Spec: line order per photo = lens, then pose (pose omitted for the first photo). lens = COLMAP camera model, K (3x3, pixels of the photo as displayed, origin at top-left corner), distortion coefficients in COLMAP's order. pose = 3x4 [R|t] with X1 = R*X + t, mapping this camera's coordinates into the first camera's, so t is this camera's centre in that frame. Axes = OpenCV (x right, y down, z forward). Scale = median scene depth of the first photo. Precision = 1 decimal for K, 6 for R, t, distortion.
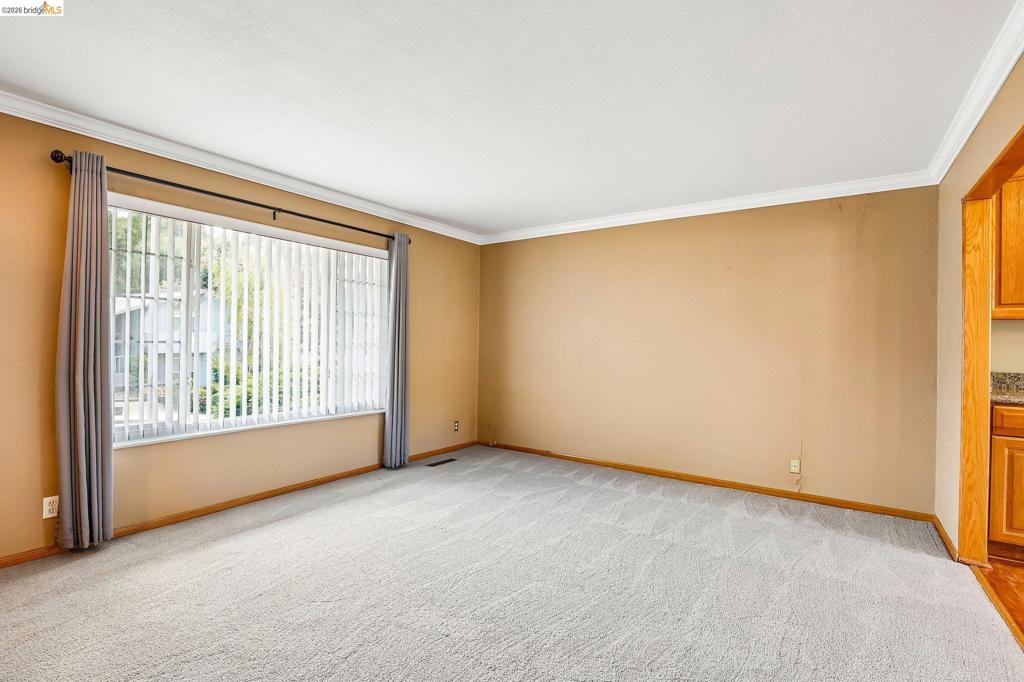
lens RADIAL K [[467.2, 0, 512.4], [0, 467.2, 335.8], [0, 0, 1]] dist [-0.026337, 0.000479]
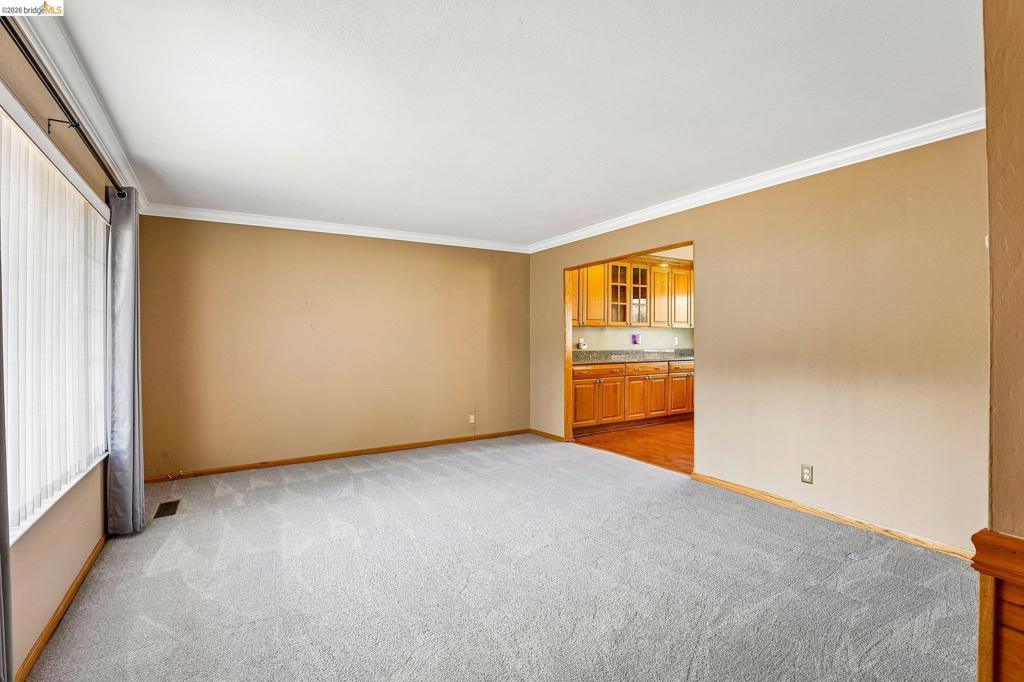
lens RADIAL K [[467.2, 0, 512.4], [0, 467.2, 335.8], [0, 0, 1]] dist [-0.026337, 0.000479]
pose [[0.386503, -0.008132, 0.922252, -0.716054], [0.001557, 0.999965, 0.008164, -0.008964], [-0.922287, -0.001720, 0.386502, 0.252068]]
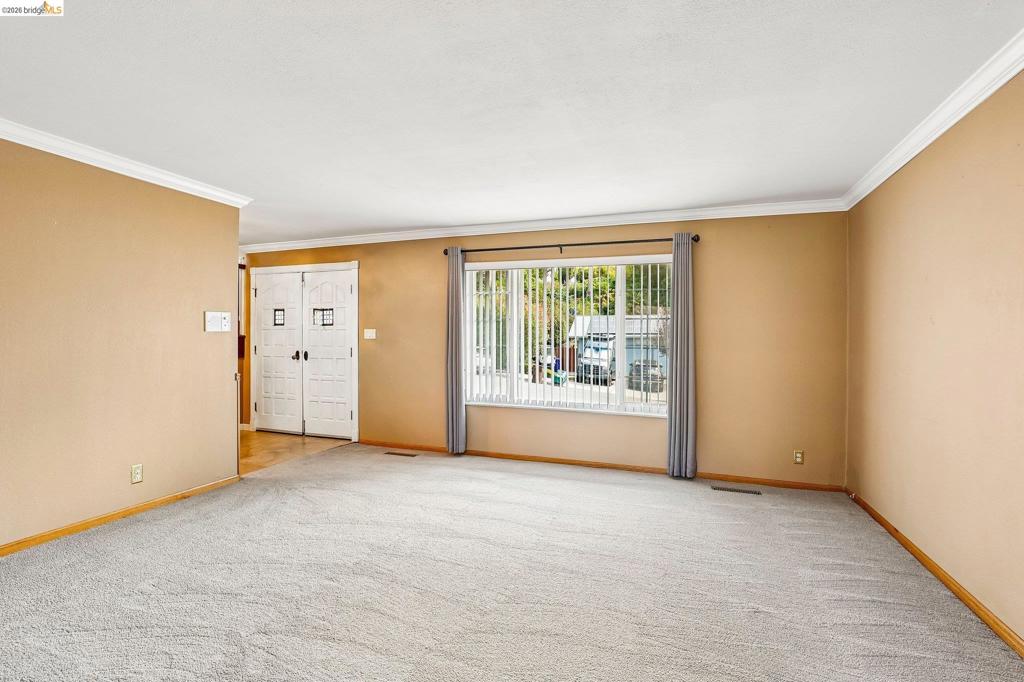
lens RADIAL K [[482.0, 0, 507.4], [0, 482.0, 340.5], [0, 0, 1]] dist [-0.001185, -0.000211]
pose [[0.258432, -0.002540, -0.966026, 0.690077], [0.010648, 0.999943, 0.000219, -0.004972], [0.965971, -0.010343, 0.258445, 0.445694]]
